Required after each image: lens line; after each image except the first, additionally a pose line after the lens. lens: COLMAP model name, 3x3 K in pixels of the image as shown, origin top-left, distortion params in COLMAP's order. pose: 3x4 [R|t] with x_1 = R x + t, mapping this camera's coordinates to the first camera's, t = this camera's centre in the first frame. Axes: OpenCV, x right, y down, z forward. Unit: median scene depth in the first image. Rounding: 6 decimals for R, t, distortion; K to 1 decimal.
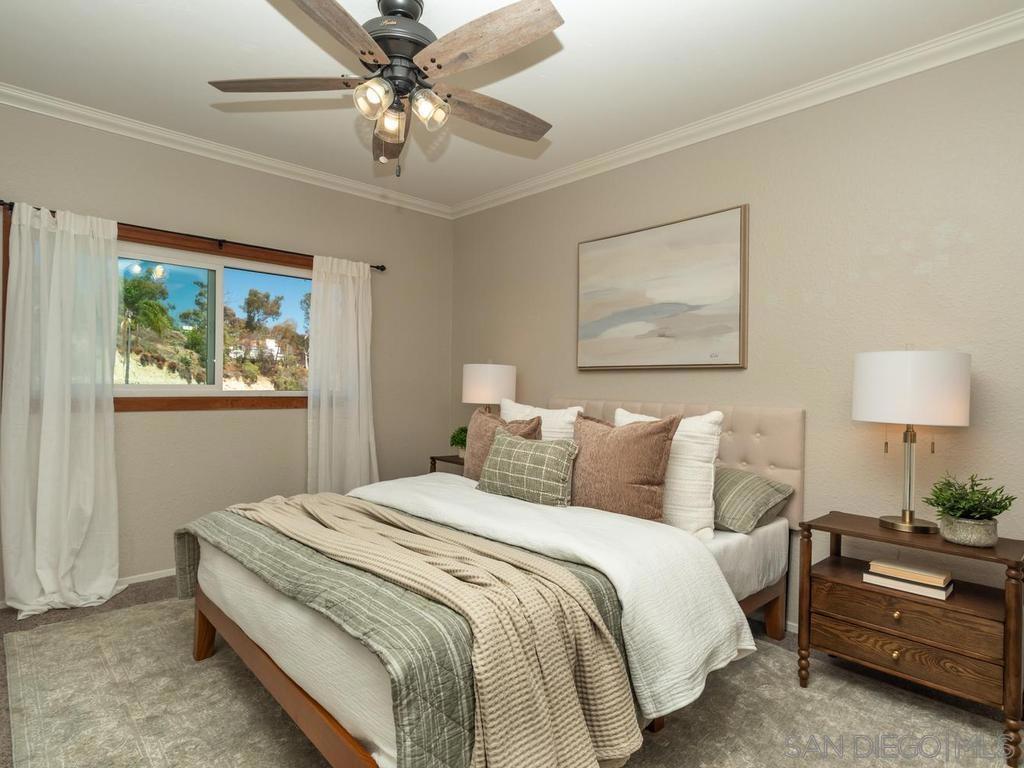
lens RADIAL K [[587.6, 0, 511.1], [0, 587.6, 385.6], [0, 0, 1]] dist [-0.002803, -0.000566]
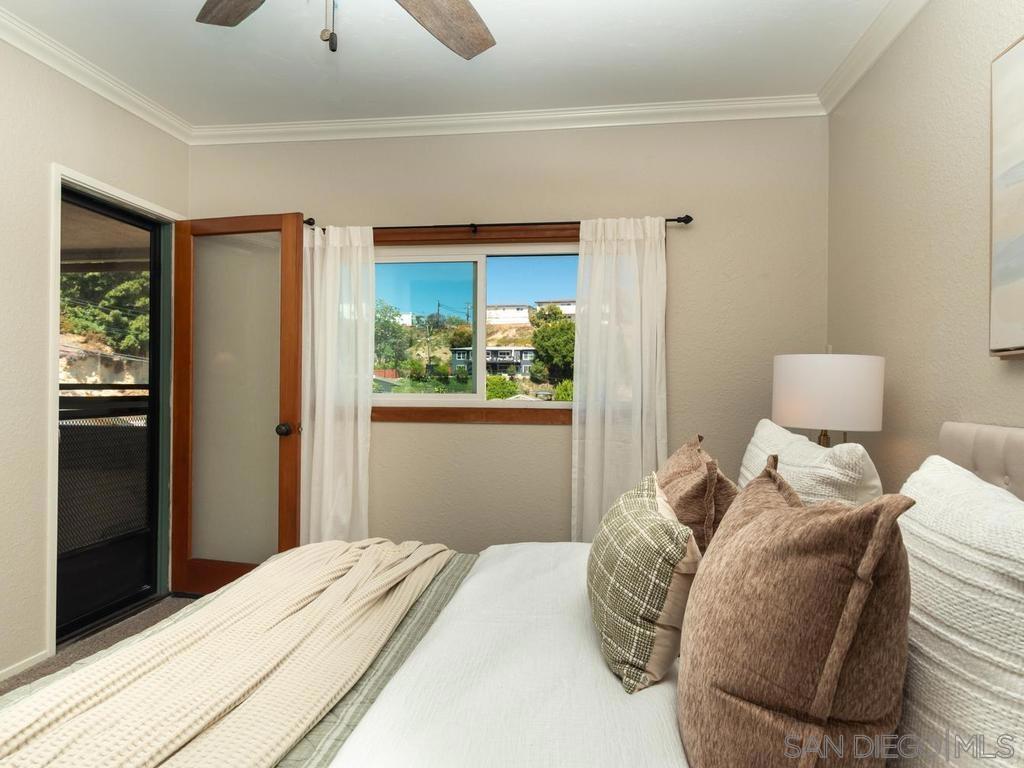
lens RADIAL K [[653.7, 0, 509.3], [0, 653.7, 385.7], [0, 0, 1]] dist [0.007684, 0.000280]
pose [[0.618856, -0.009946, -0.785441, 0.265506], [-0.000399, 0.999916, -0.012975, -0.000940], [0.785504, 0.008343, 0.618800, 0.418196]]
